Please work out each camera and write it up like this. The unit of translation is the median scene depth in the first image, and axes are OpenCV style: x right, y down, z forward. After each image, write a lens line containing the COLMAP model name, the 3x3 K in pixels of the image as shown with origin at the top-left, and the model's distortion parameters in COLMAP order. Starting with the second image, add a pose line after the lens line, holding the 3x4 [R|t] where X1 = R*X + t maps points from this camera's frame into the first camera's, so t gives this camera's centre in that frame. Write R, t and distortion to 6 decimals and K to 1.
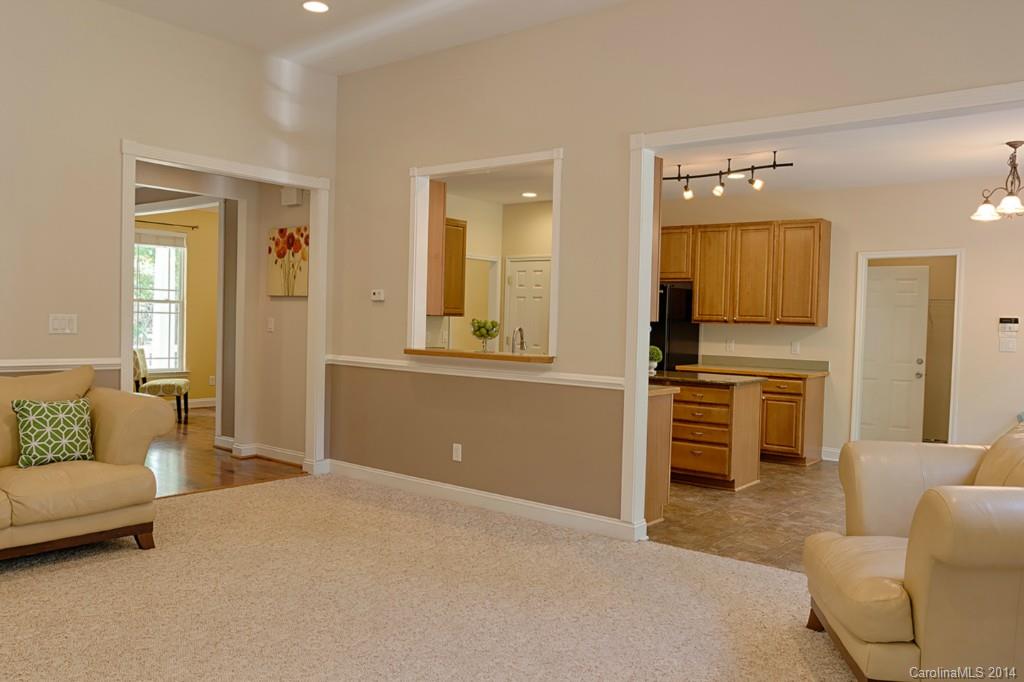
lens RADIAL K [[772.8, 0, 511.5], [0, 772.8, 355.8], [0, 0, 1]] dist [-0.002143, 0.002007]
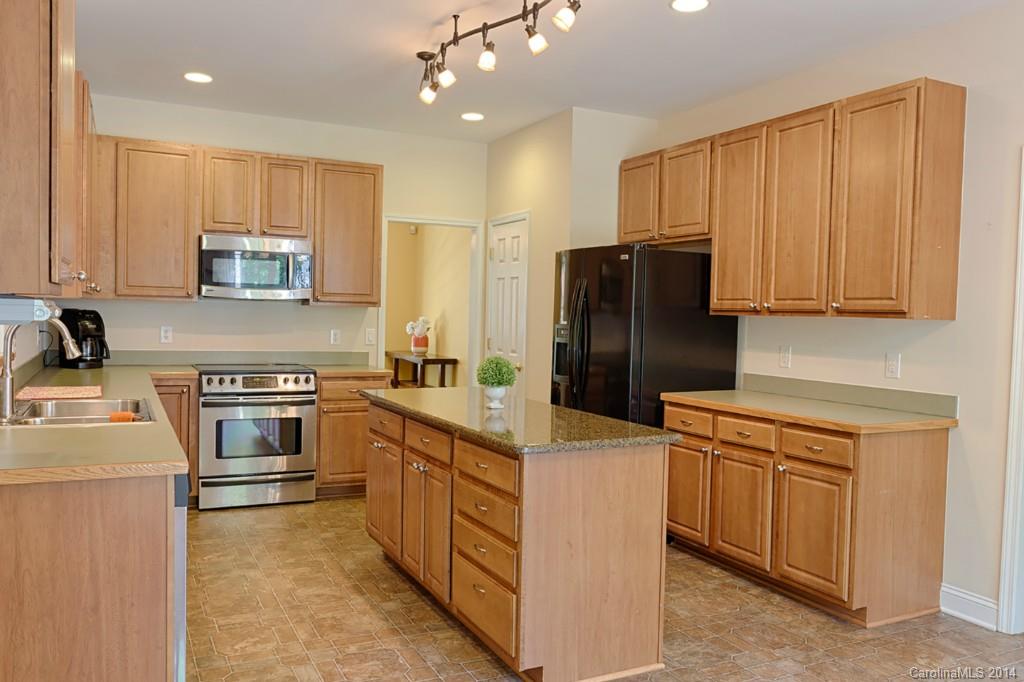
lens RADIAL K [[772.8, 0, 511.5], [0, 772.8, 355.8], [0, 0, 1]] dist [-0.002143, 0.002007]
pose [[0.907529, 0.017239, -0.419635, 0.354313], [-0.018010, 0.999836, 0.002125, -0.012664], [0.419603, 0.005629, 0.907690, 0.468677]]
